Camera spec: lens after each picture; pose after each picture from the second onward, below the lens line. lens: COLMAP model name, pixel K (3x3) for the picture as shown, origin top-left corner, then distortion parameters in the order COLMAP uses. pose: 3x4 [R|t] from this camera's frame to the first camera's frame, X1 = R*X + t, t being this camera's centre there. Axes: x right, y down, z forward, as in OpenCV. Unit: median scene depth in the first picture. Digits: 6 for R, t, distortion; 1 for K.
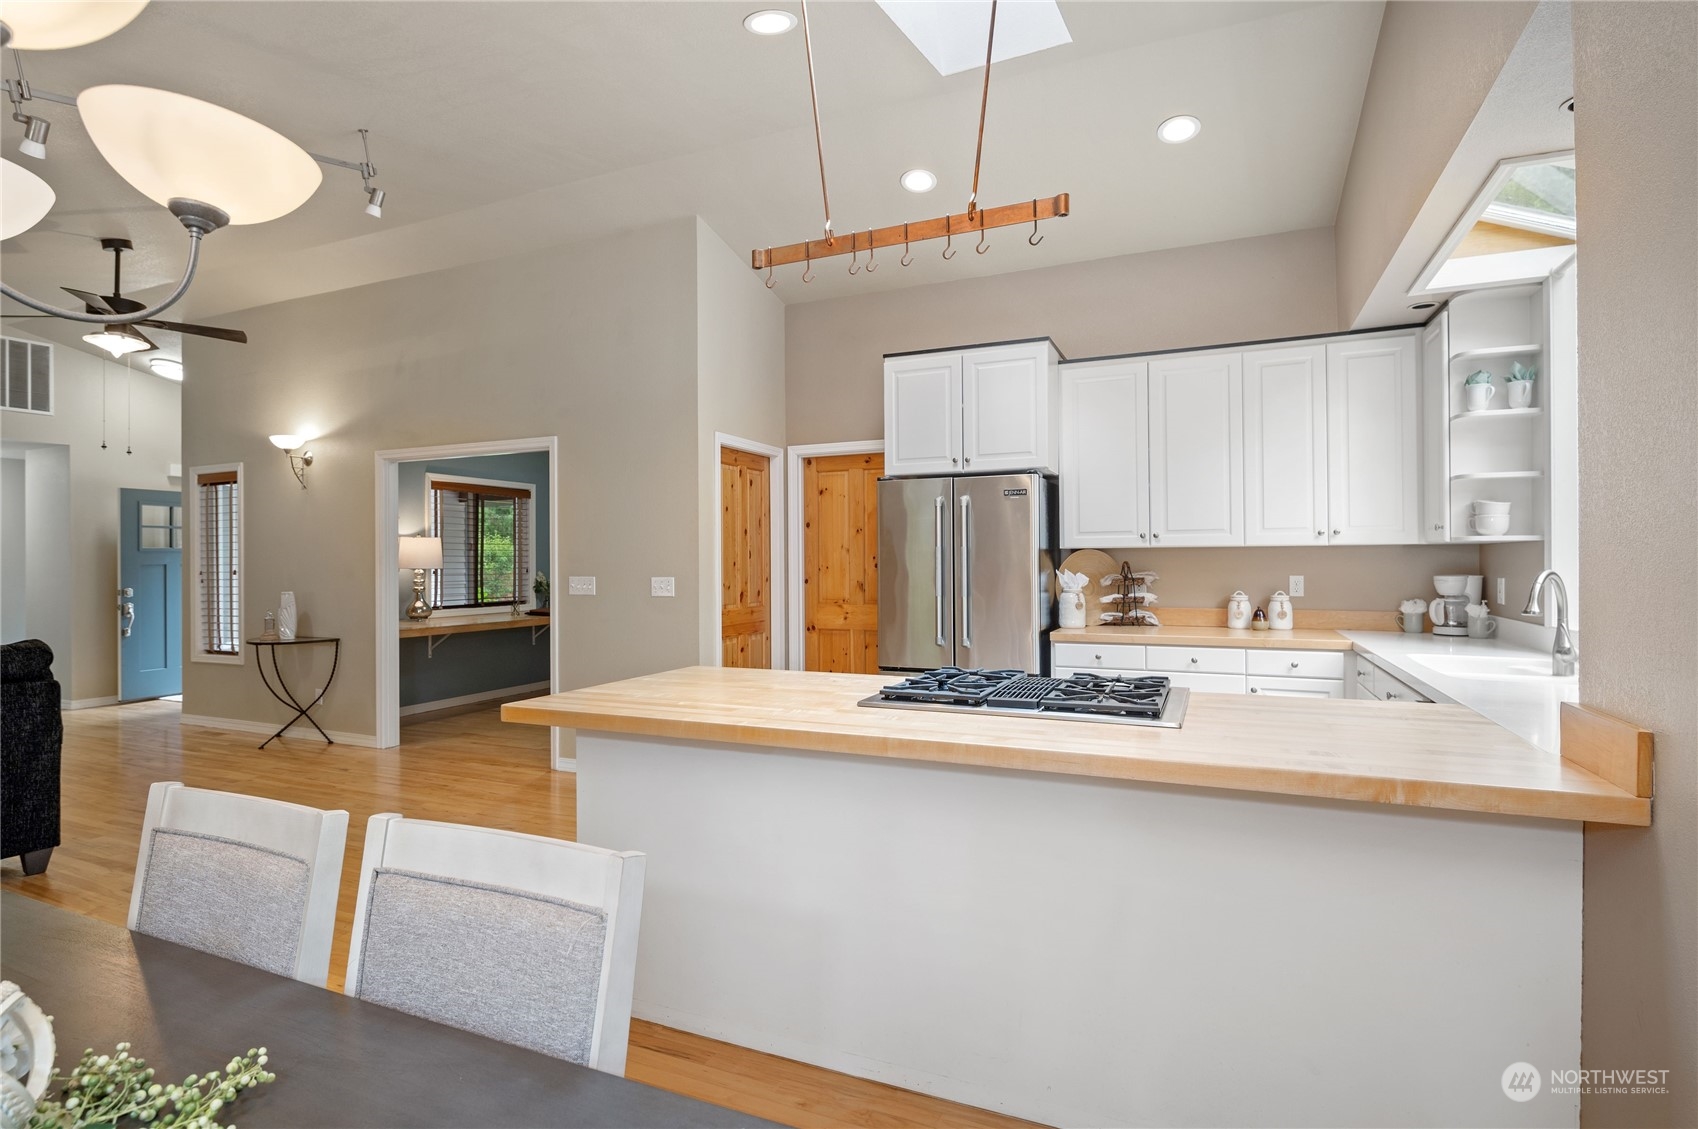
lens RADIAL K [[848.1, 0, 836.1], [0, 848.1, 558.5], [0, 0, 1]] dist [-0.003932, -0.000388]
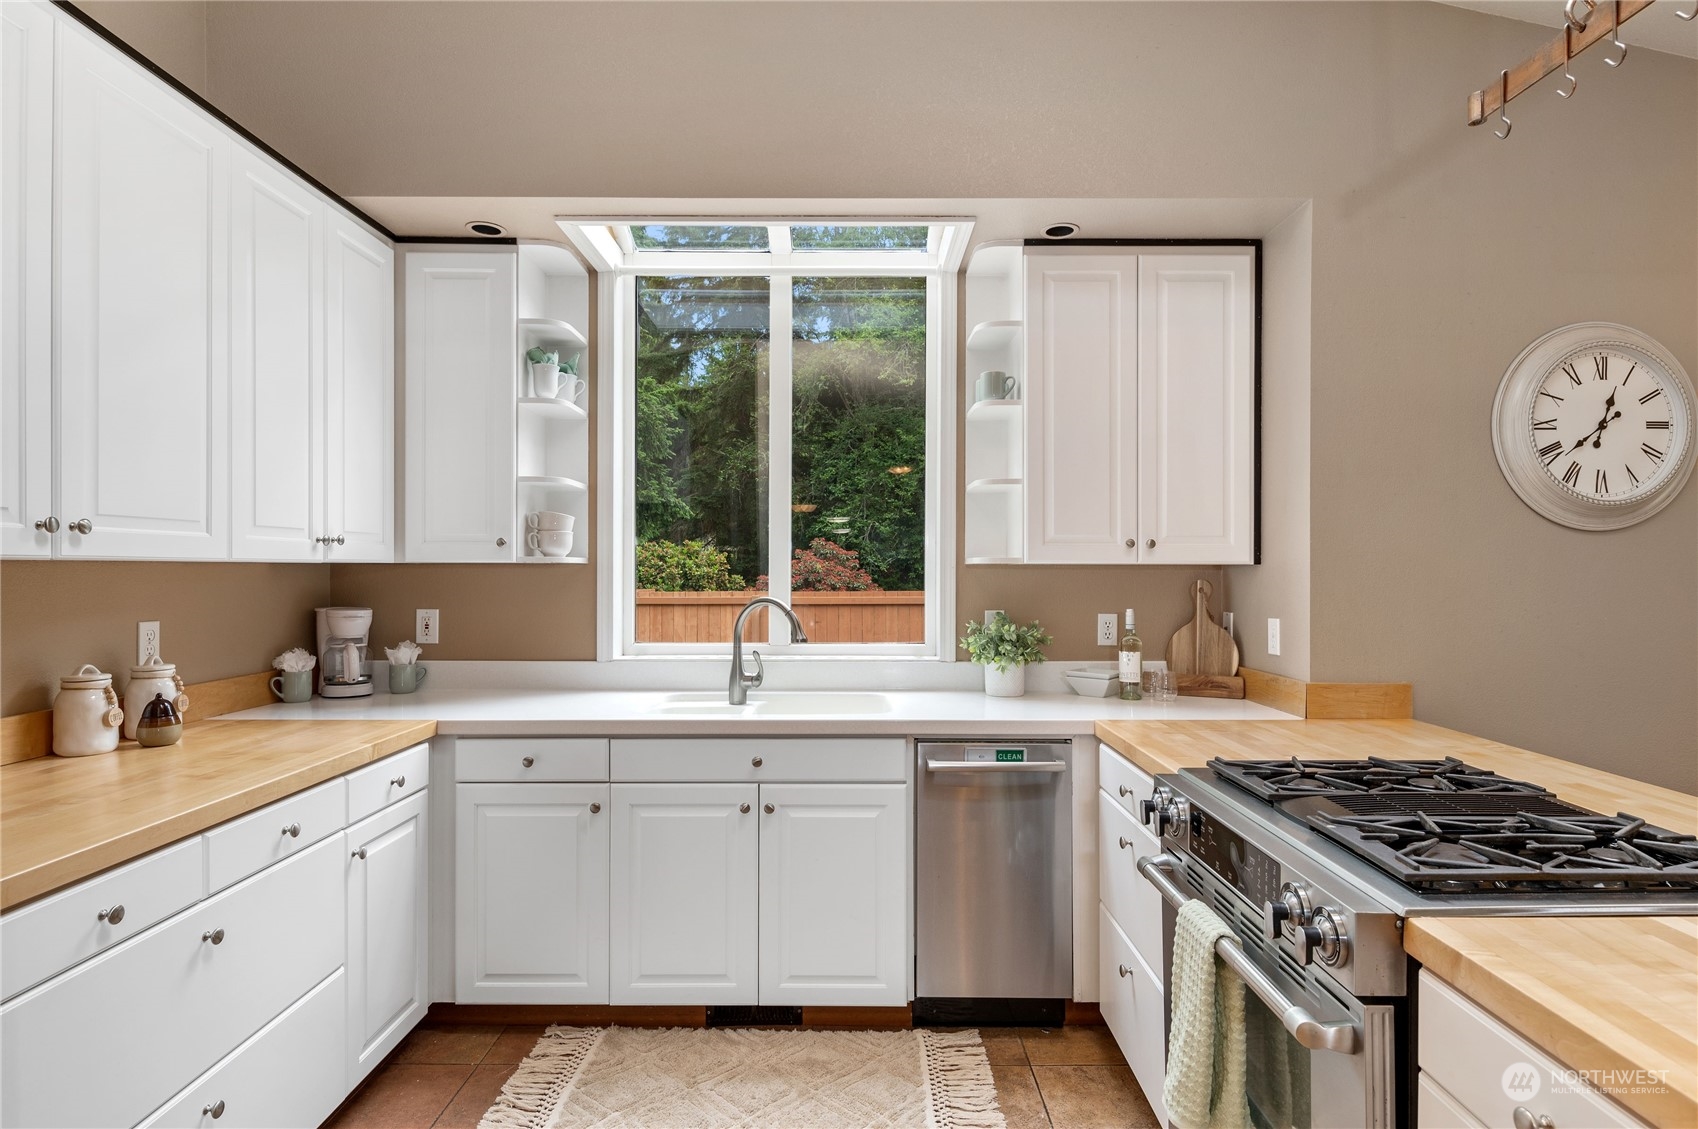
lens RADIAL K [[866.2, 0, 888.3], [0, 866.2, 570.4], [0, 0, 1]] dist [0.001480, -0.003013]
pose [[-0.410271, 0.002354, 0.911960, -0.088853], [-0.004707, 0.999978, -0.004699, -0.008973], [-0.911951, -0.006221, -0.410251, 0.854929]]
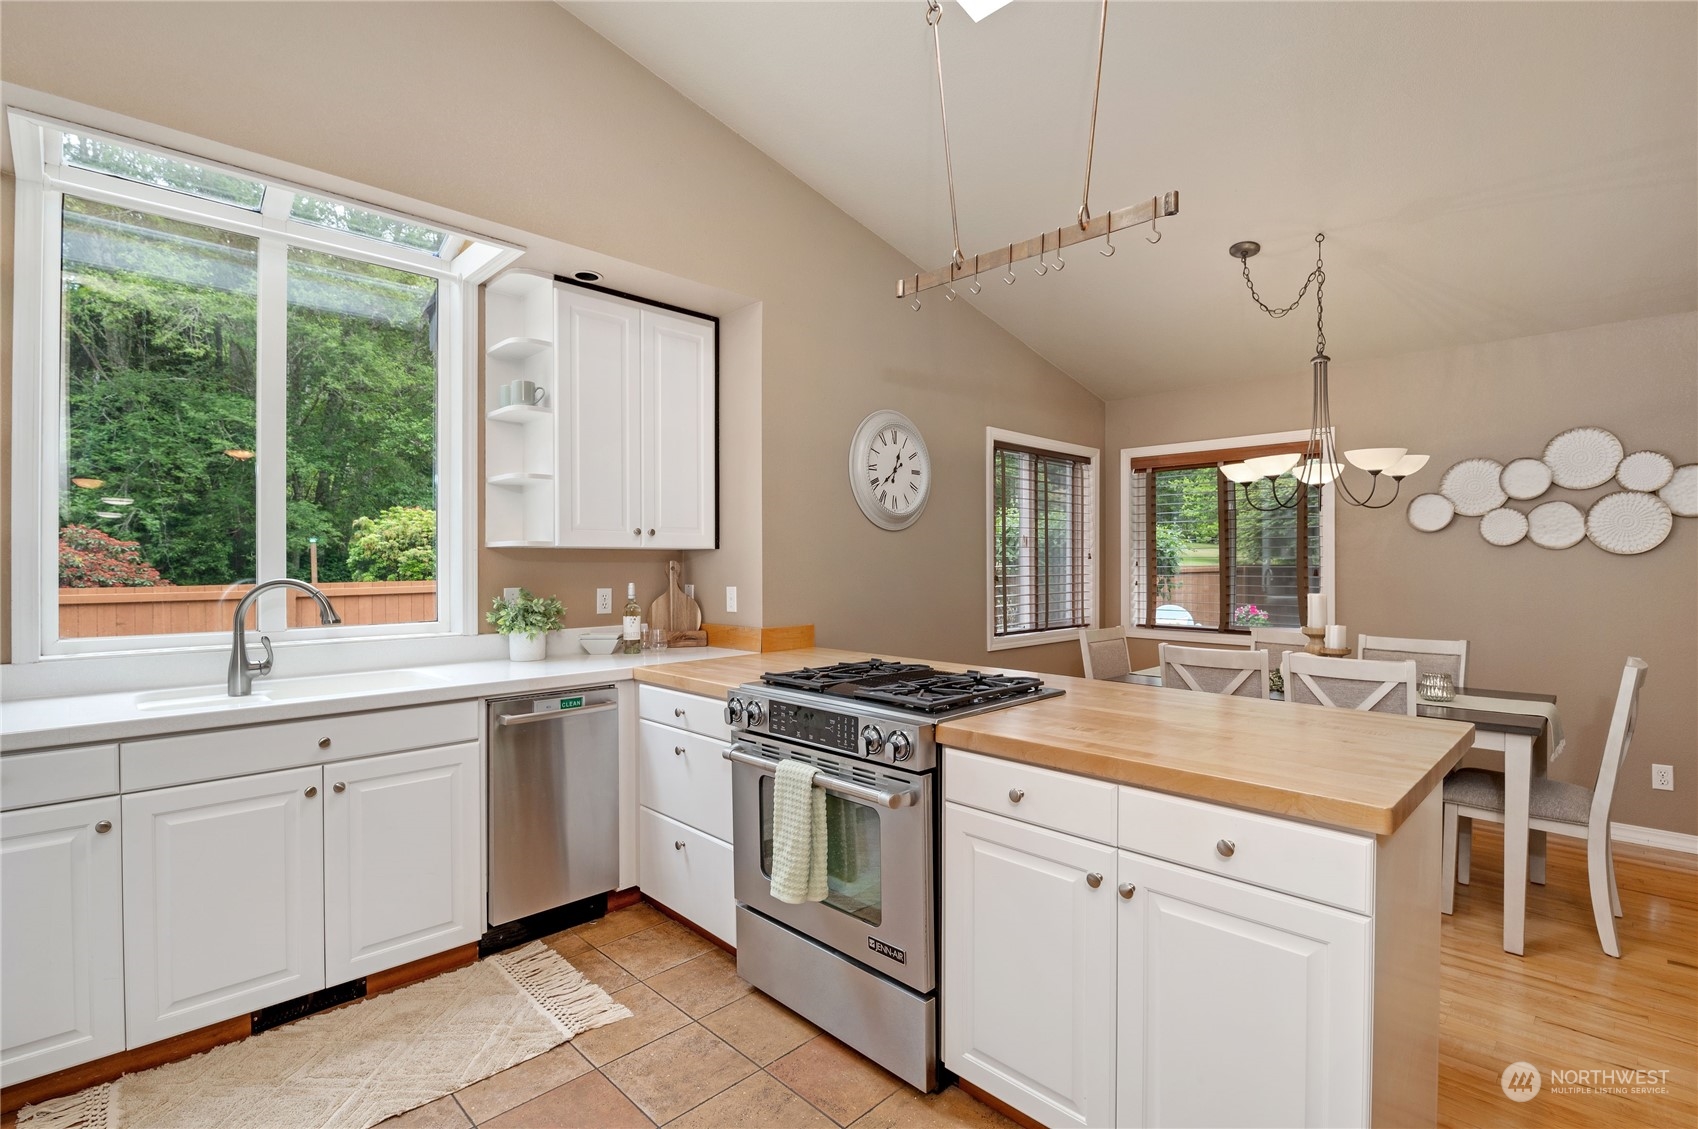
lens RADIAL K [[765.1, 0, 833.1], [0, 765.1, 565.2], [0, 0, 1]] dist [-0.004799, -0.006115]
pose [[-0.925523, 0.005770, 0.378646, -0.027355], [0.004508, 0.999981, -0.004221, 0.003220], [-0.378663, -0.002199, -0.925532, 1.032984]]
